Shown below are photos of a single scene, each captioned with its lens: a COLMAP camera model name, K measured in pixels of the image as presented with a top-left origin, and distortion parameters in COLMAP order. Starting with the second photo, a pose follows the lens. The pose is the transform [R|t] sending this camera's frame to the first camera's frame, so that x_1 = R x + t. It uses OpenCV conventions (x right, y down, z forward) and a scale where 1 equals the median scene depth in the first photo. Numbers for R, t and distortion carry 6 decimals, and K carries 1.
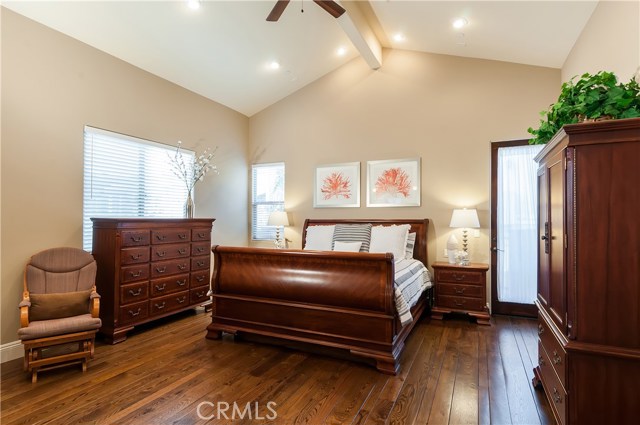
lens RADIAL K [[335.4, 0, 322.2], [0, 335.4, 212.0], [0, 0, 1]] dist [0.002873, 0.001838]
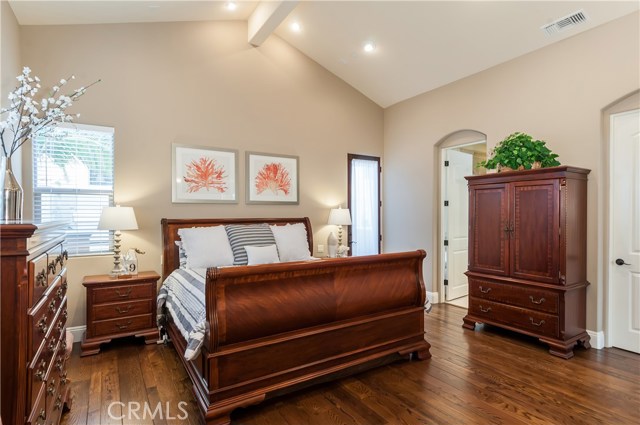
lens RADIAL K [[335.4, 0, 321.6], [0, 335.4, 215.6], [0, 0, 1]] dist [0.002873, 0.001838]
pose [[0.533946, -0.003422, 0.845512, -0.505311], [-0.015814, 0.999776, 0.014033, 0.000255], [-0.845371, -0.020864, 0.533772, 0.389718]]
